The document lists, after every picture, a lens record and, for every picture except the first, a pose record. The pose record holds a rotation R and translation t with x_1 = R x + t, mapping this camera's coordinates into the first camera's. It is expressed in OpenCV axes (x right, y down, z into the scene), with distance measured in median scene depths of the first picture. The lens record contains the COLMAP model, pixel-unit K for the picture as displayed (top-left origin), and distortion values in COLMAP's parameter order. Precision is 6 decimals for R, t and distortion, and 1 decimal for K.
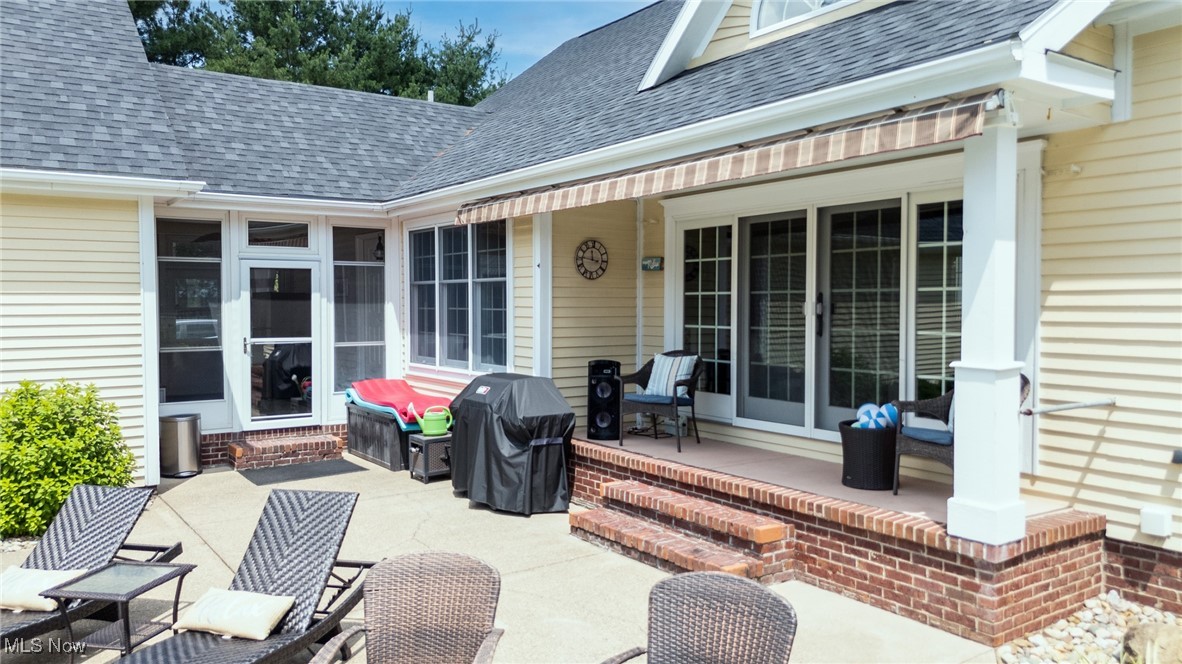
lens RADIAL K [[870.3, 0, 593.7], [0, 870.3, 328.2], [0, 0, 1]] dist [0.021745, -0.010766]
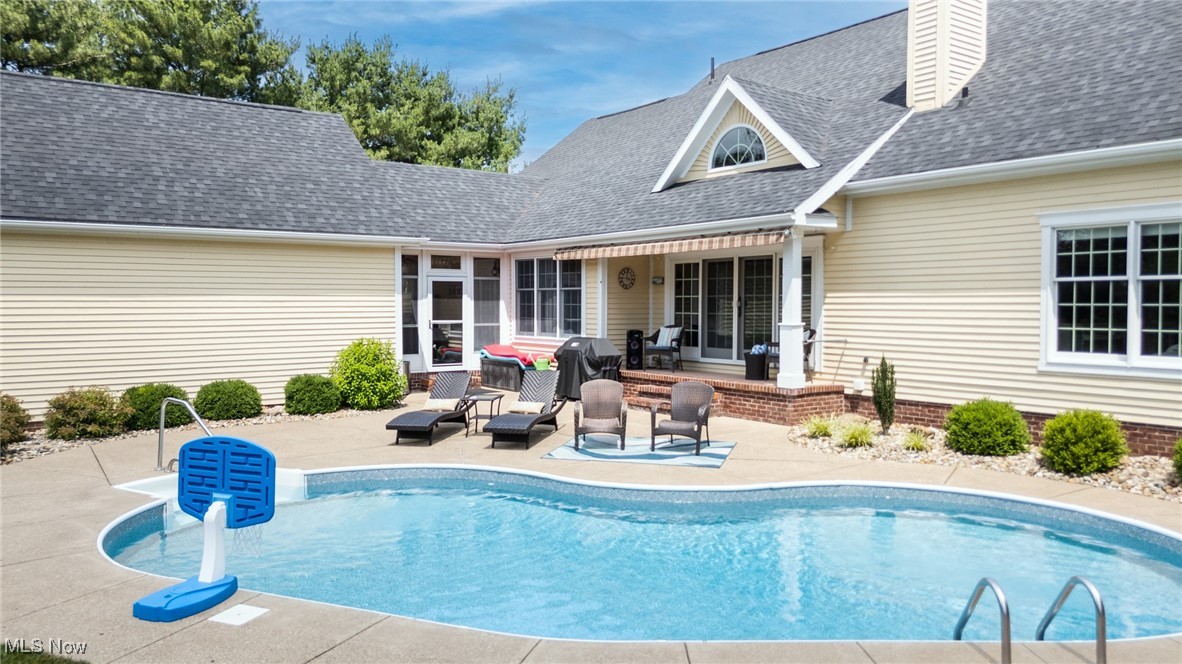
lens RADIAL K [[870.3, 0, 589.4], [0, 870.3, 333.2], [0, 0, 1]] dist [0.021745, -0.010766]
pose [[0.999689, 0.002022, 0.024865, -0.142826], [-0.002186, 0.999976, 0.006588, 0.031870], [-0.024851, -0.006640, 0.999669, -0.993781]]
